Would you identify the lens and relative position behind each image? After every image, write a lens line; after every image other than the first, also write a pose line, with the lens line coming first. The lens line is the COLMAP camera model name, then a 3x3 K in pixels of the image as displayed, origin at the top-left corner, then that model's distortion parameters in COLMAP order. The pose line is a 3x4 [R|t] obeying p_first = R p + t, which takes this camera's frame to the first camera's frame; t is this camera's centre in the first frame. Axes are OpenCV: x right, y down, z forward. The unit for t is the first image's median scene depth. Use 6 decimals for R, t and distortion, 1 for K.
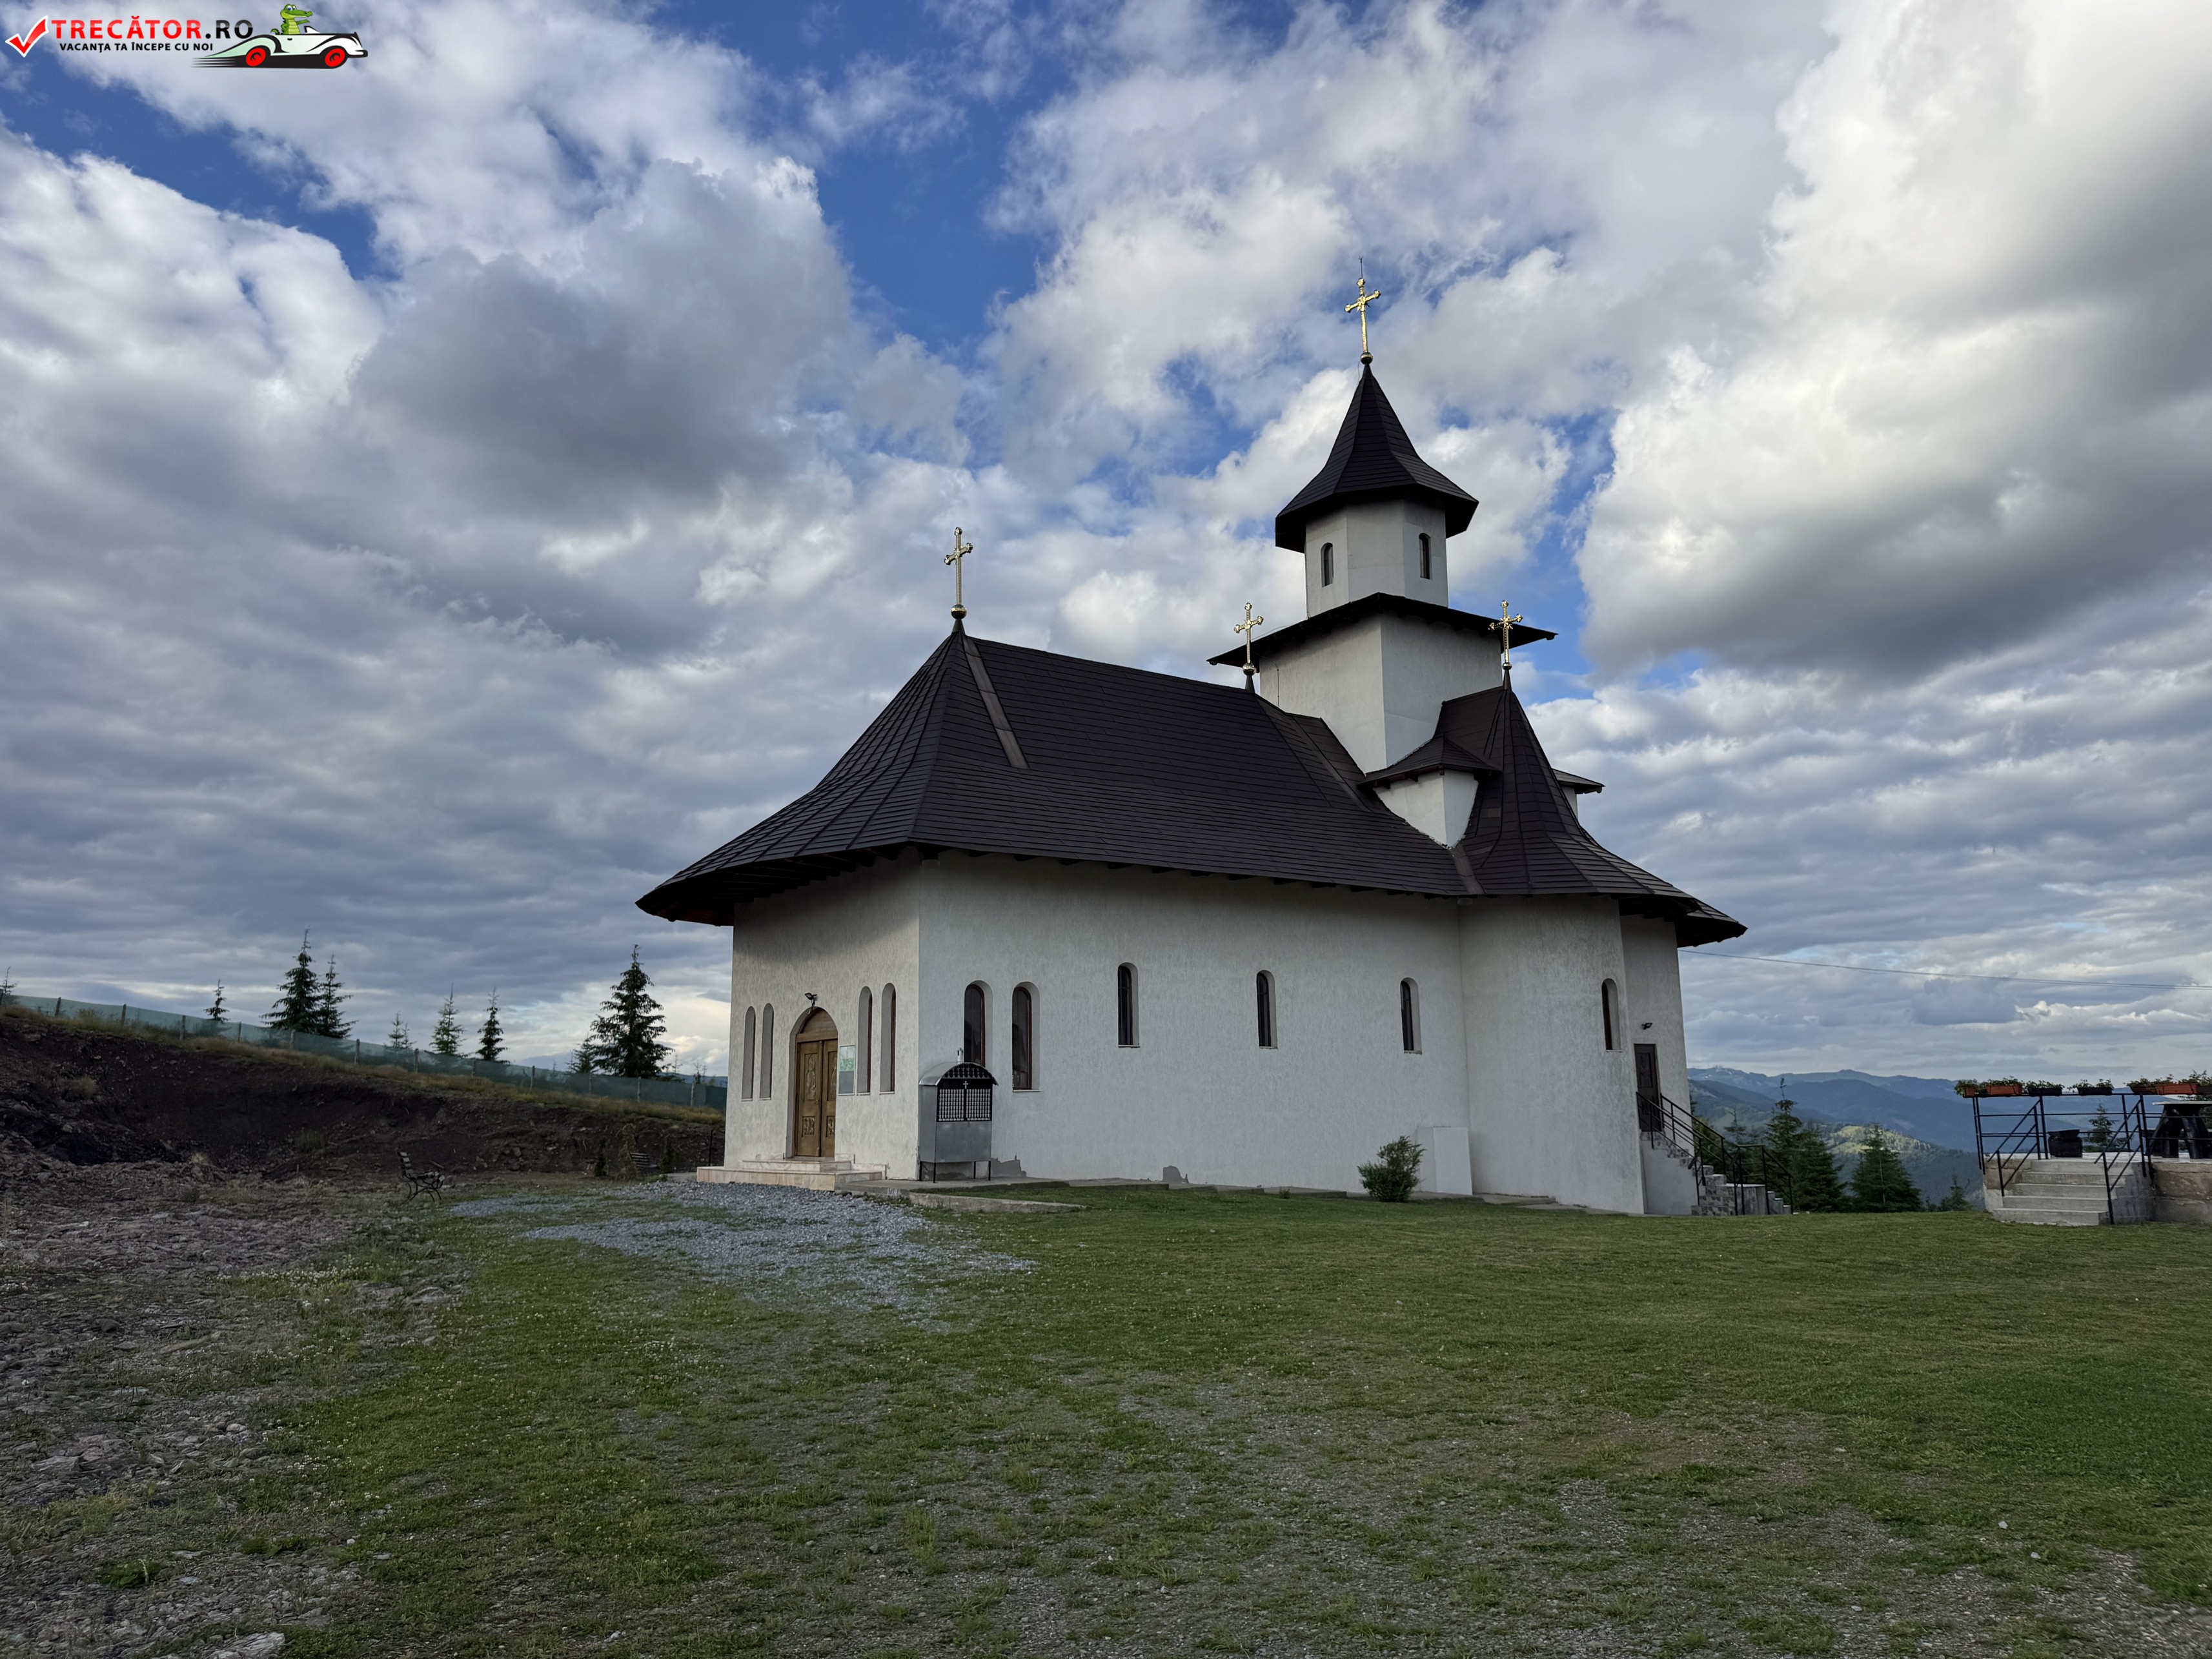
lens RADIAL K [[1561.7, 0, 1101.3], [0, 1561.7, 821.0], [0, 0, 1]] dist [0.063622, -0.087813]
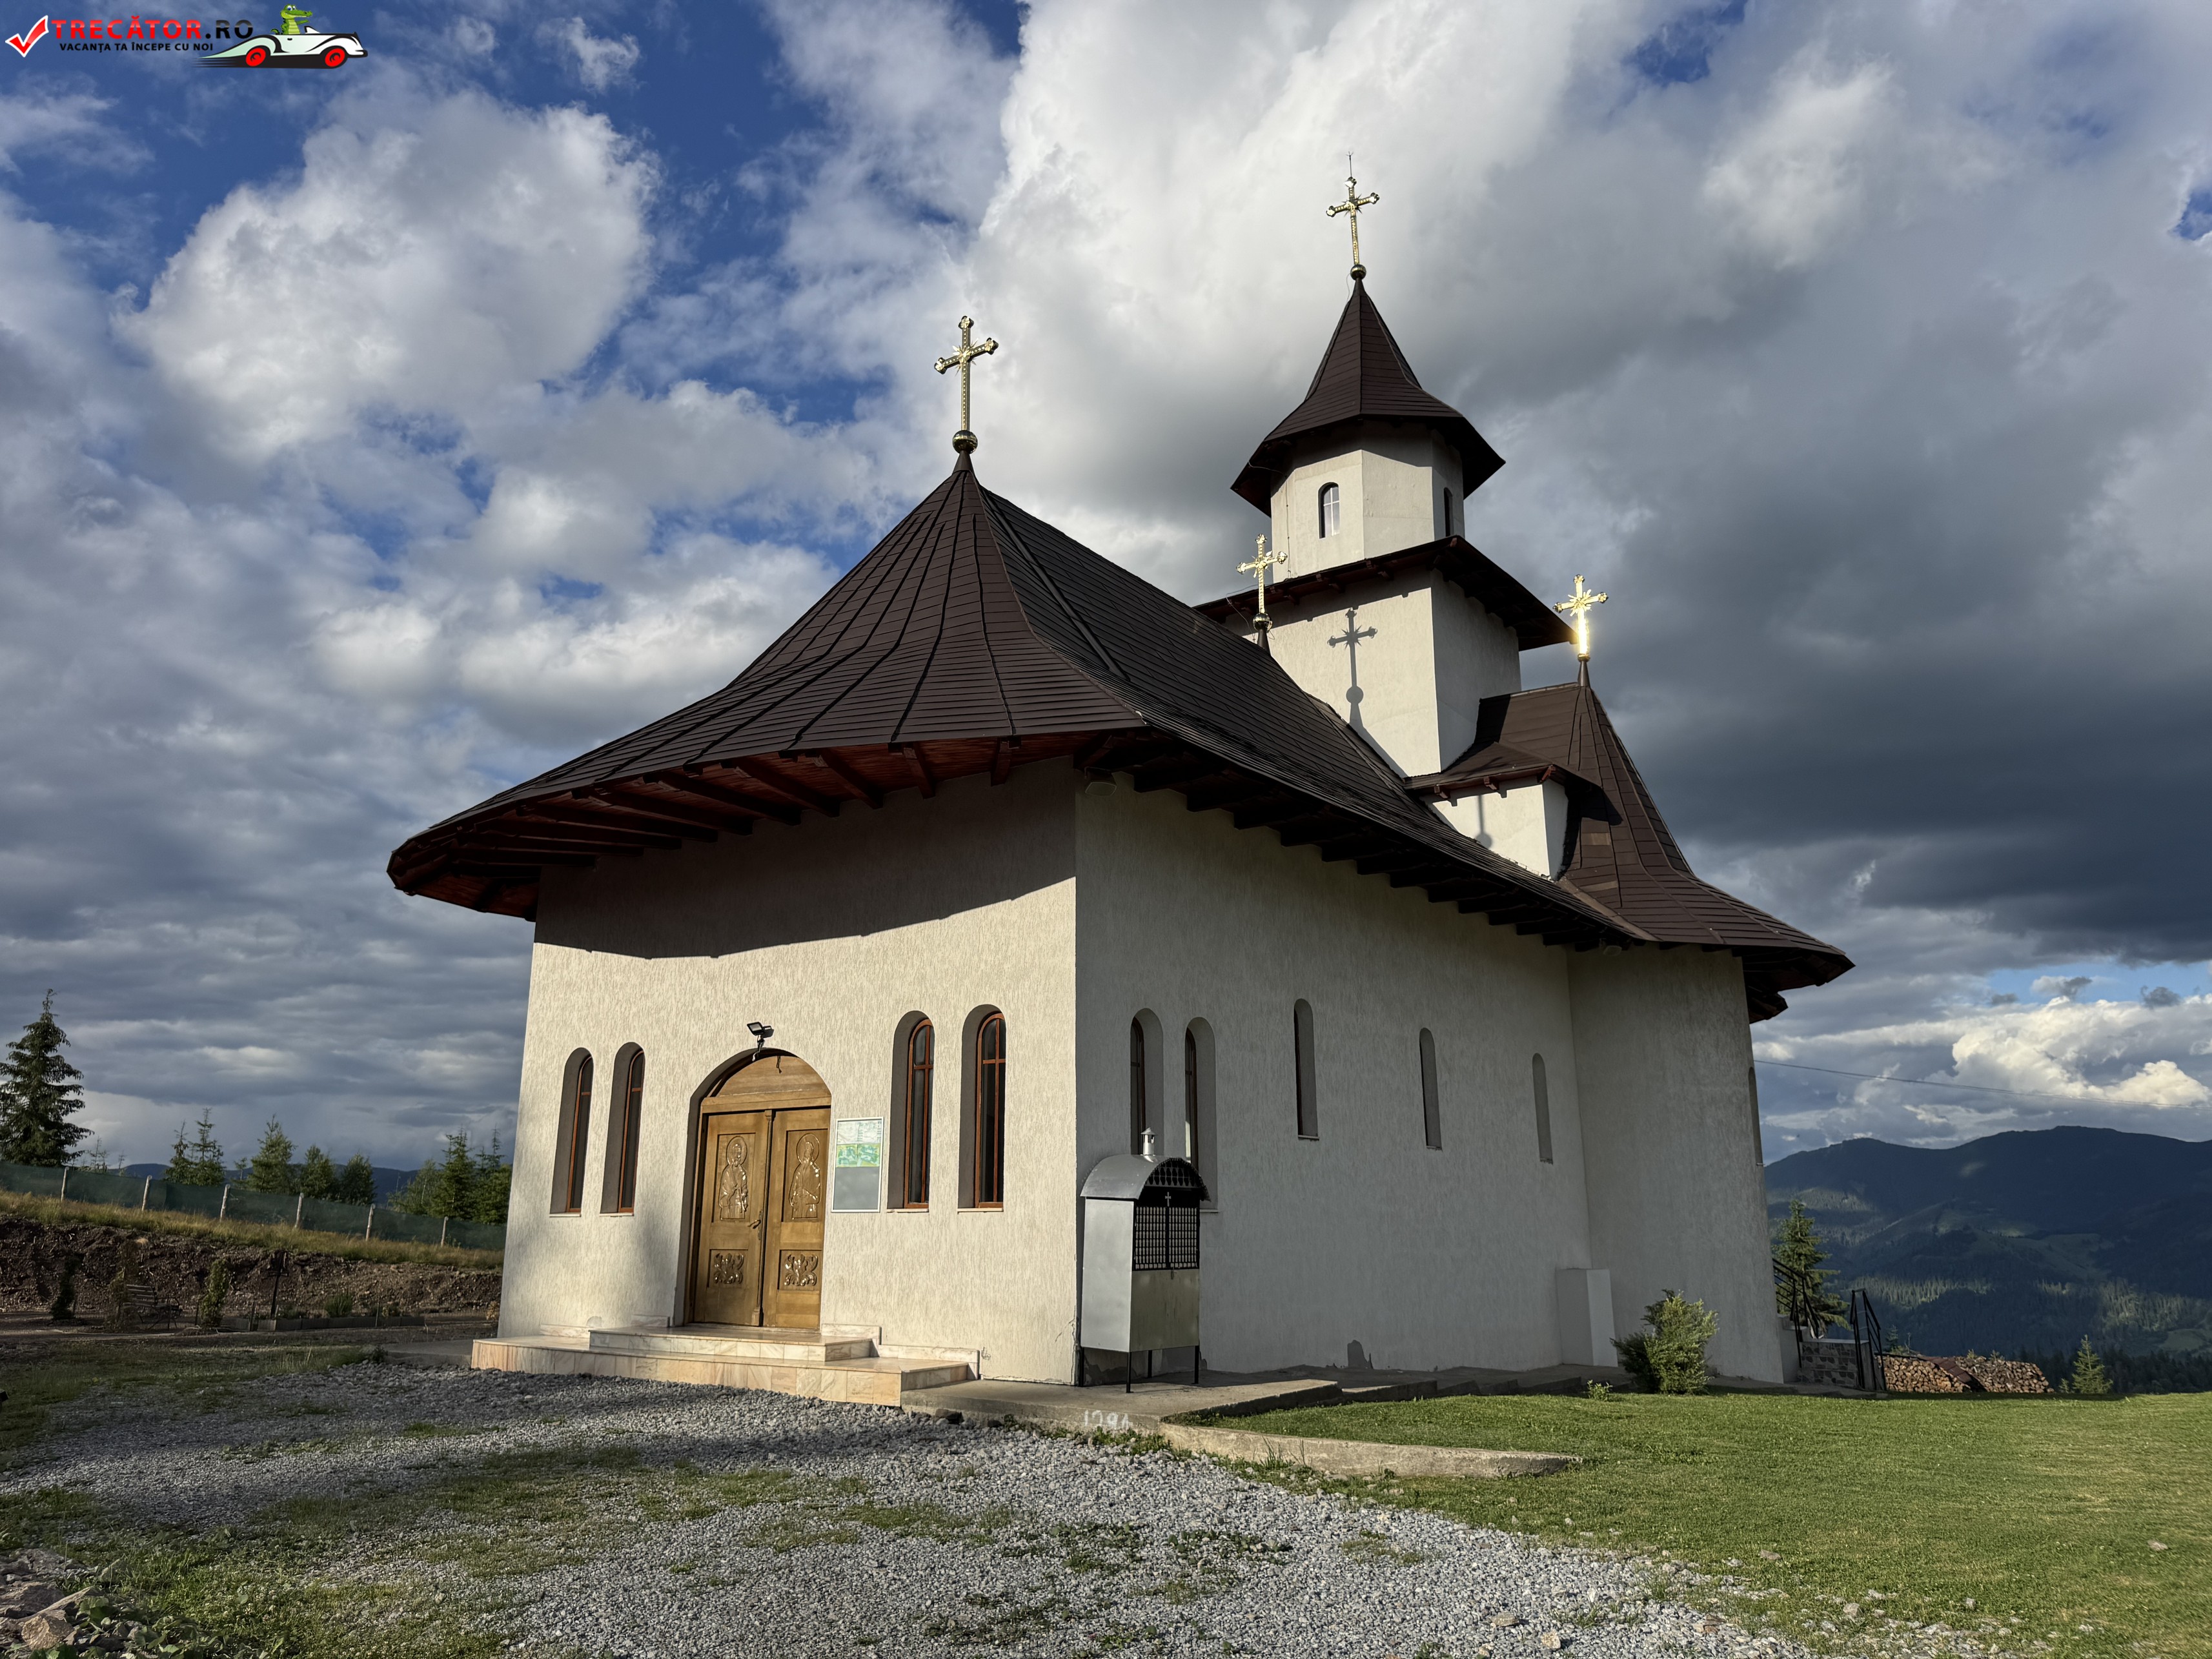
lens RADIAL K [[1561.7, 0, 1101.3], [0, 1561.7, 821.0], [0, 0, 1]] dist [0.063622, -0.087813]
pose [[0.943299, 0.093659, 0.318457, -0.199771], [-0.072854, 0.994393, -0.076651, 0.056691], [-0.323850, 0.049104, 0.944833, 0.339838]]
